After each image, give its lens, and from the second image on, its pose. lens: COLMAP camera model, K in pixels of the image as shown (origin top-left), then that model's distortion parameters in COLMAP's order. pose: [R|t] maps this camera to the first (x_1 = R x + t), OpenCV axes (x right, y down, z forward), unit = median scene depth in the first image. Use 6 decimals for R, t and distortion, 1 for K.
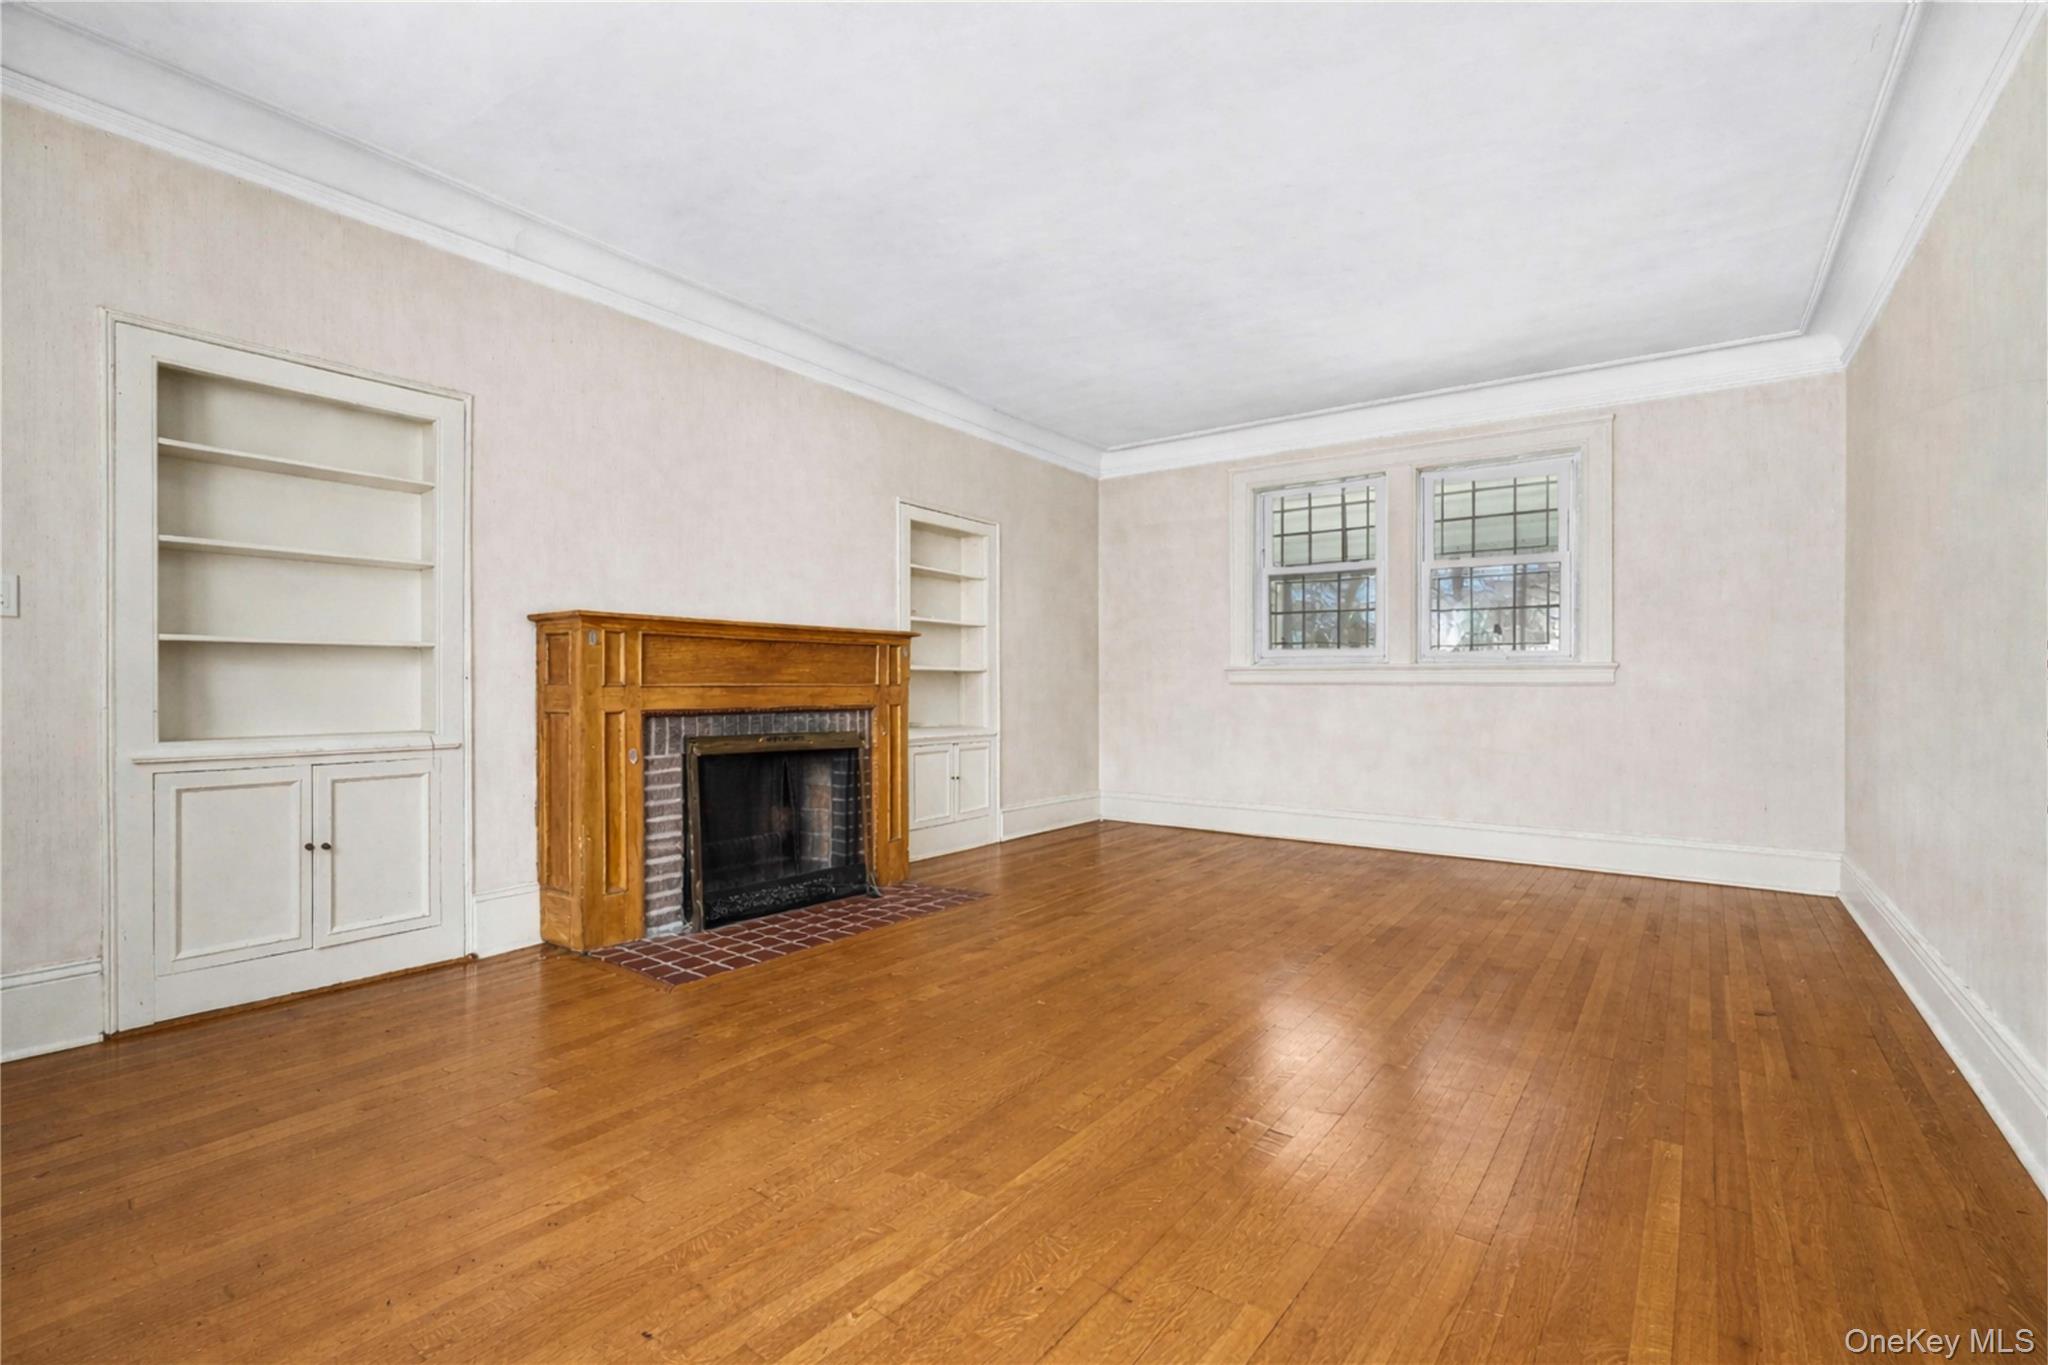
lens RADIAL K [[944.8, 0, 1032.6], [0, 944.8, 672.2], [0, 0, 1]] dist [0.002806, 0.000542]
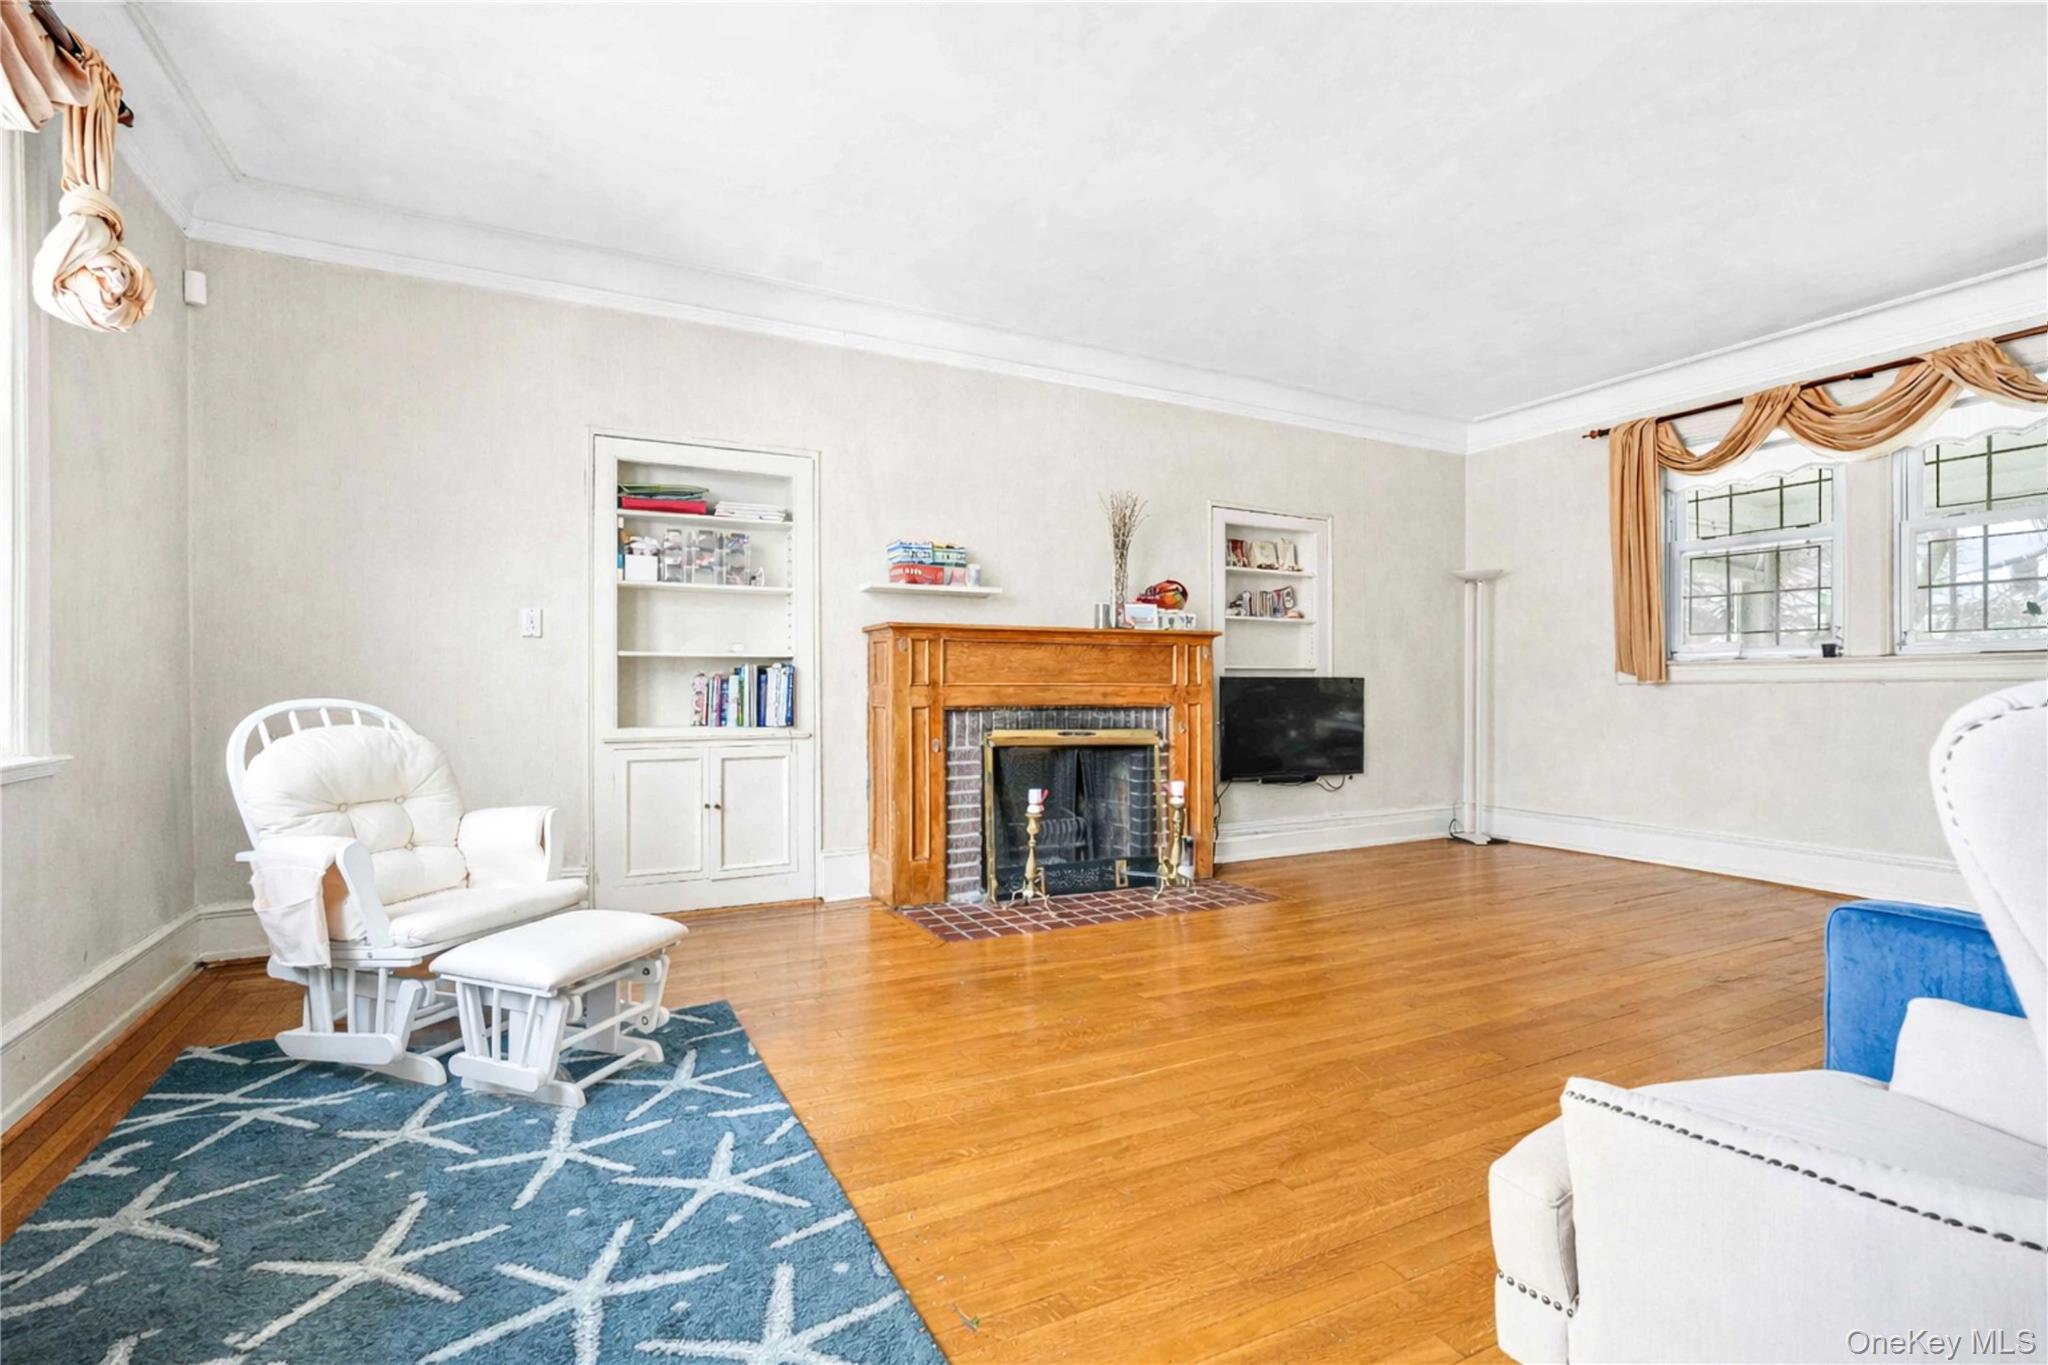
lens RADIAL K [[944.8, 0, 1023.7], [0, 944.8, 680.1], [0, 0, 1]] dist [0.002806, 0.000542]
pose [[0.884247, 0.000526, -0.467019, 0.210897], [0.004929, 0.999933, 0.010459, -0.003699], [0.466993, -0.011550, 0.884186, 0.015174]]
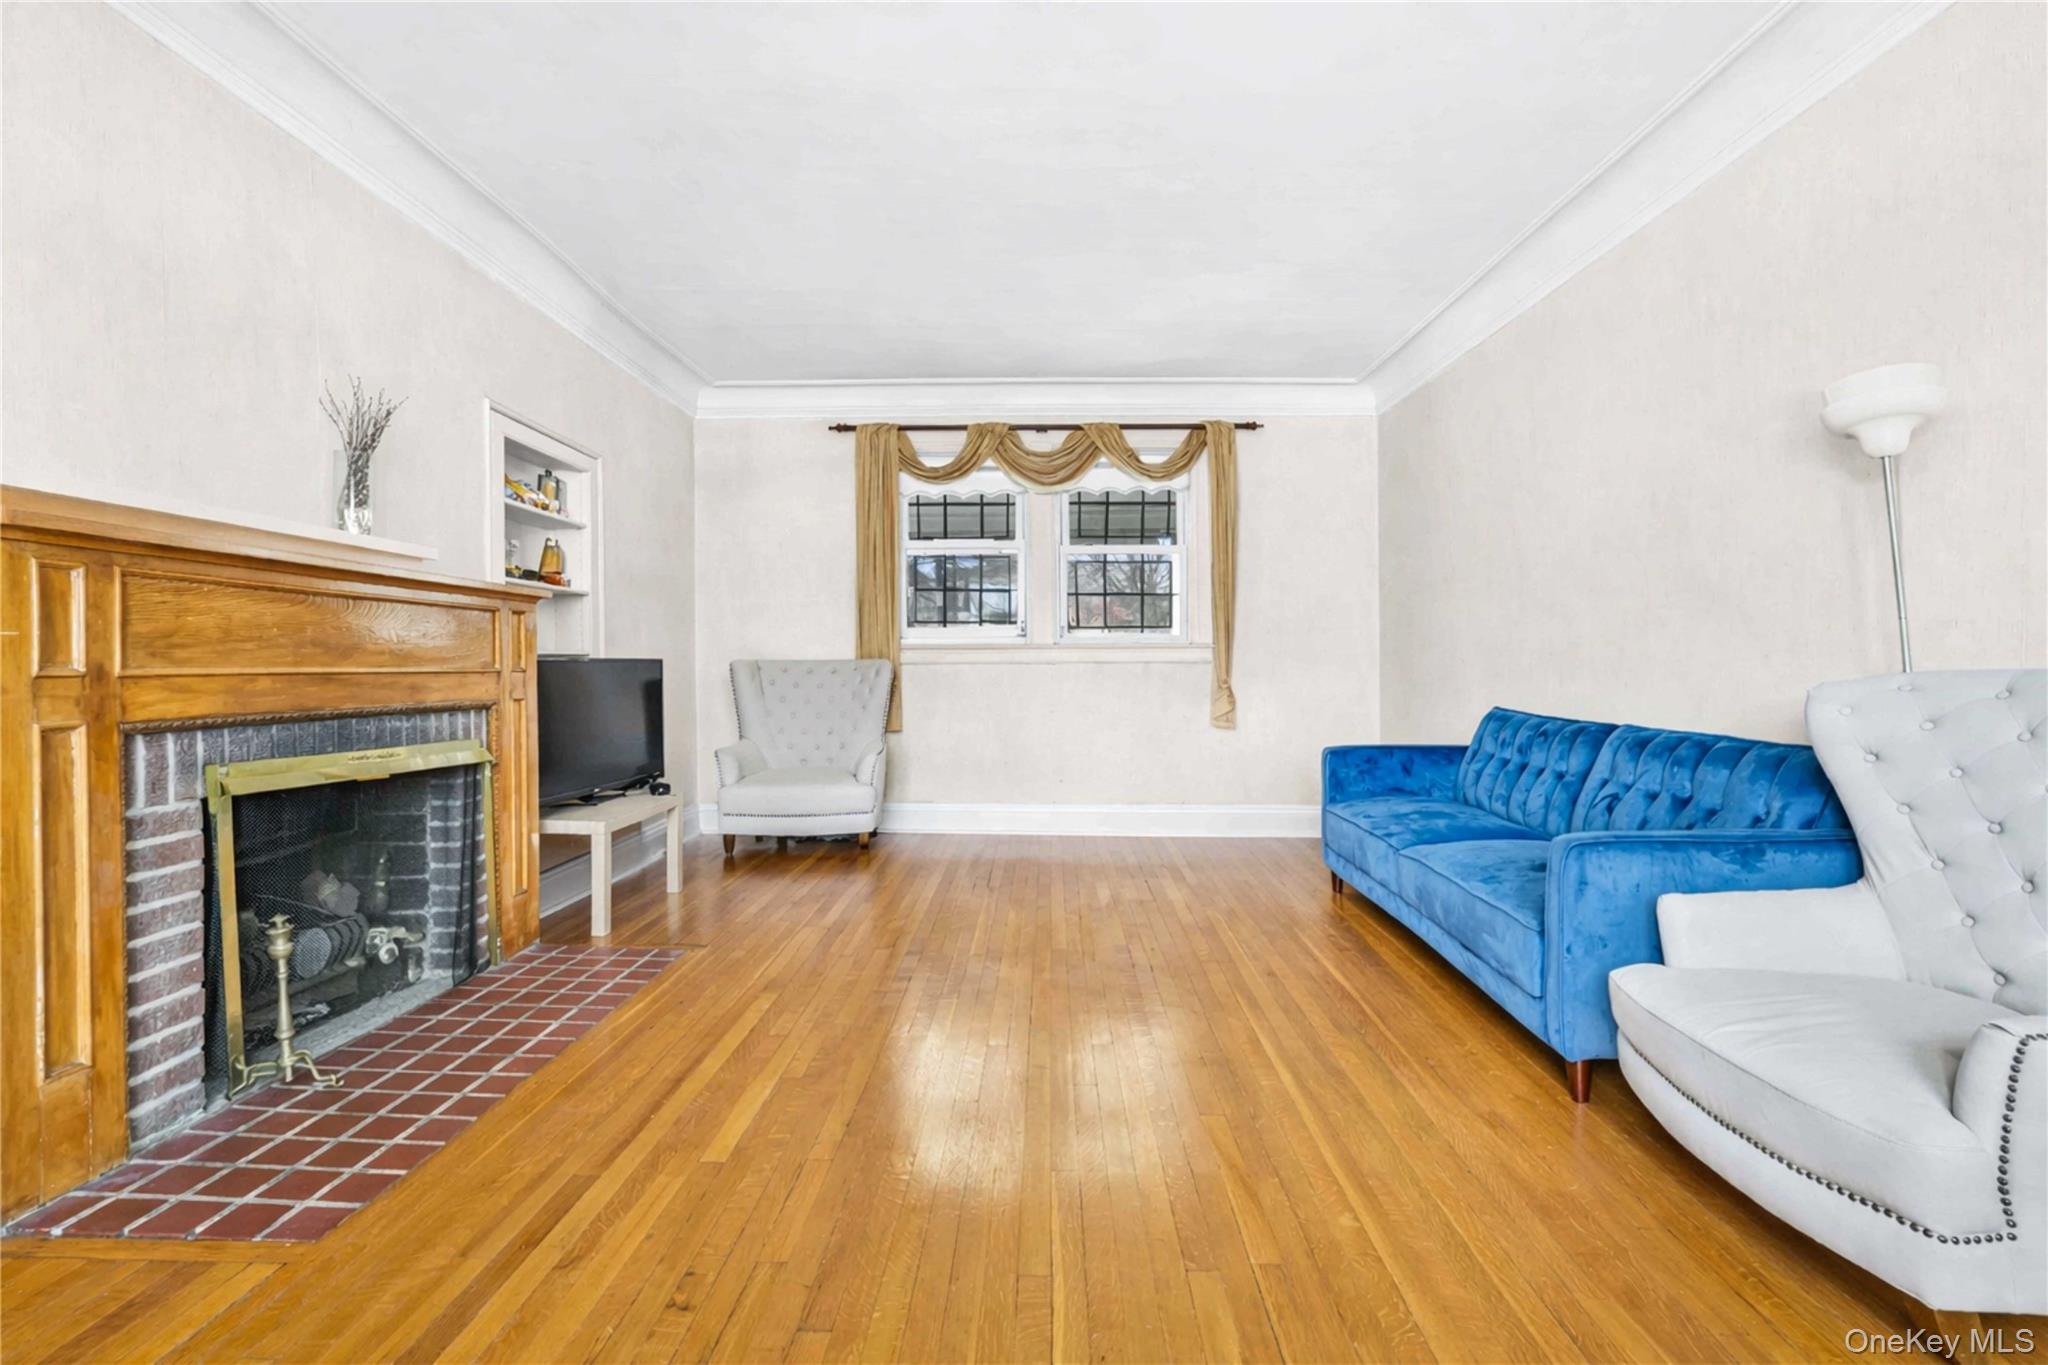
lens RADIAL K [[944.8, 0, 1028.2], [0, 944.8, 659.7], [0, 0, 1]] dist [0.002806, 0.000542]
pose [[0.835357, 0.005549, 0.549679, -0.273008], [-0.010765, 0.999922, 0.006267, -0.002480], [-0.549602, -0.011153, 0.835352, 0.281732]]
